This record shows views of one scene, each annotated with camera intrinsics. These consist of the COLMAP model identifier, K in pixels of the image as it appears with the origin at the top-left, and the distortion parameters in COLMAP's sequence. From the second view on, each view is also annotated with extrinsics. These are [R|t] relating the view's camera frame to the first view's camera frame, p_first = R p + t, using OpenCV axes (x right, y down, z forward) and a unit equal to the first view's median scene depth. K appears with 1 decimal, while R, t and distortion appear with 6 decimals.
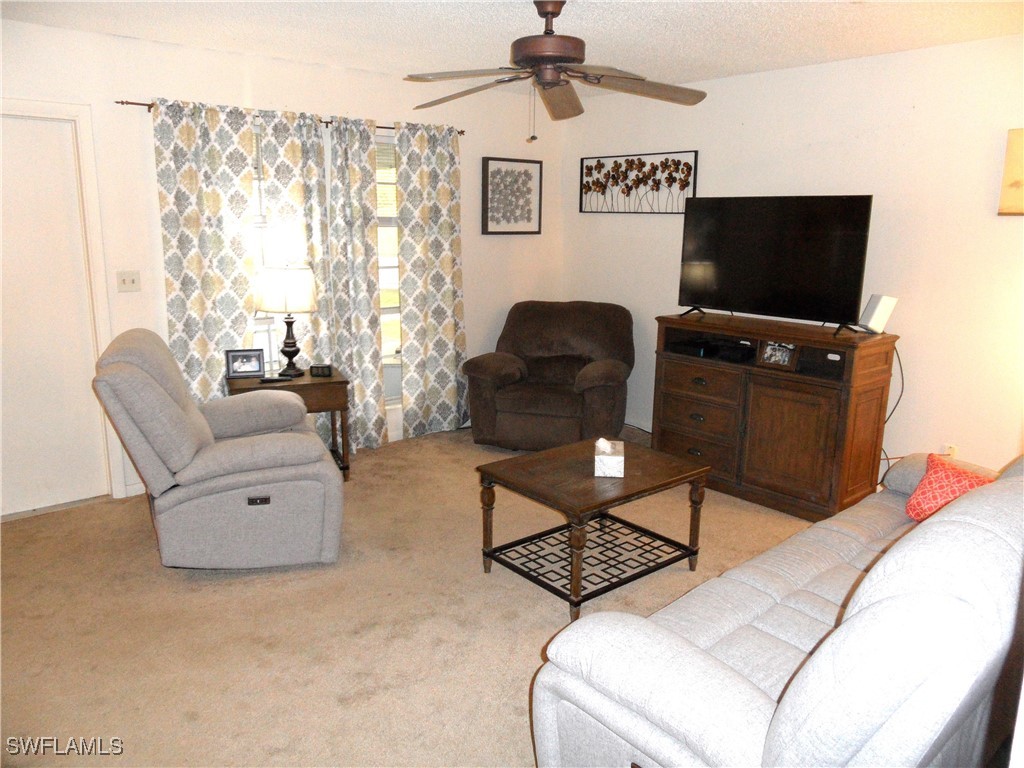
lens RADIAL K [[744.5, 0, 512.0], [0, 744.5, 384.0], [0, 0, 1]] dist [-0.042579, -0.000223]
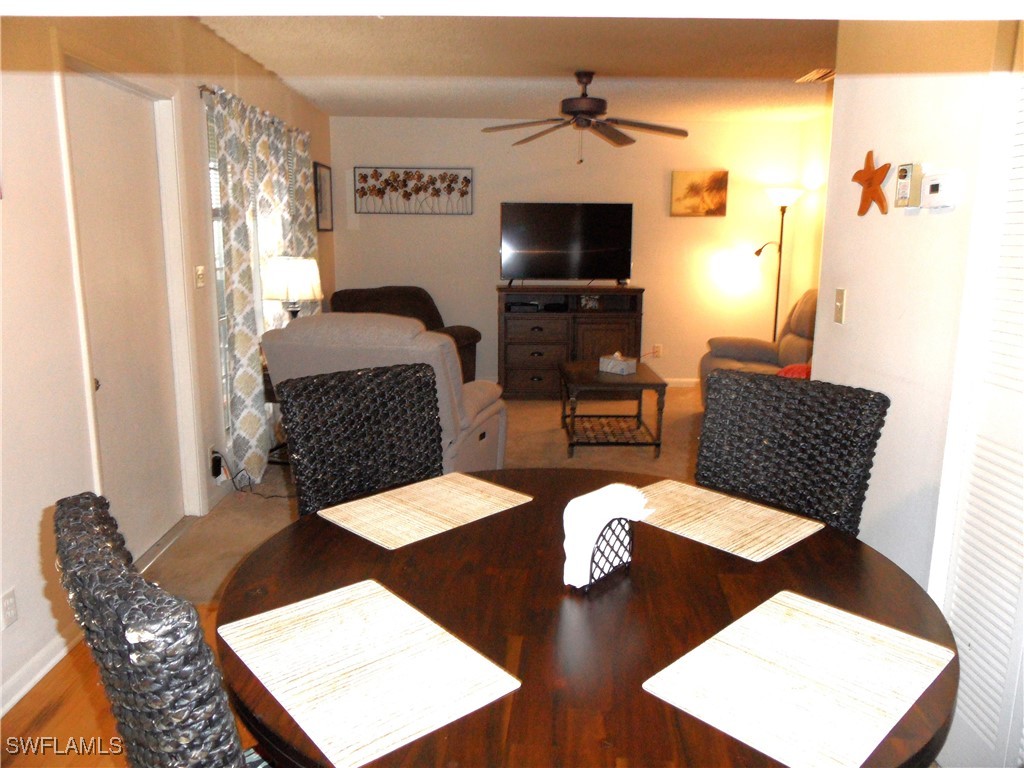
lens RADIAL K [[744.5, 0, 512.0], [0, 744.5, 384.0], [0, 0, 1]] dist [-0.042579, -0.000223]
pose [[0.621048, -0.154406, 0.768413, -0.759735], [0.165574, 0.984123, 0.063930, 0.001715], [-0.766084, 0.087525, 0.636753, 0.094040]]
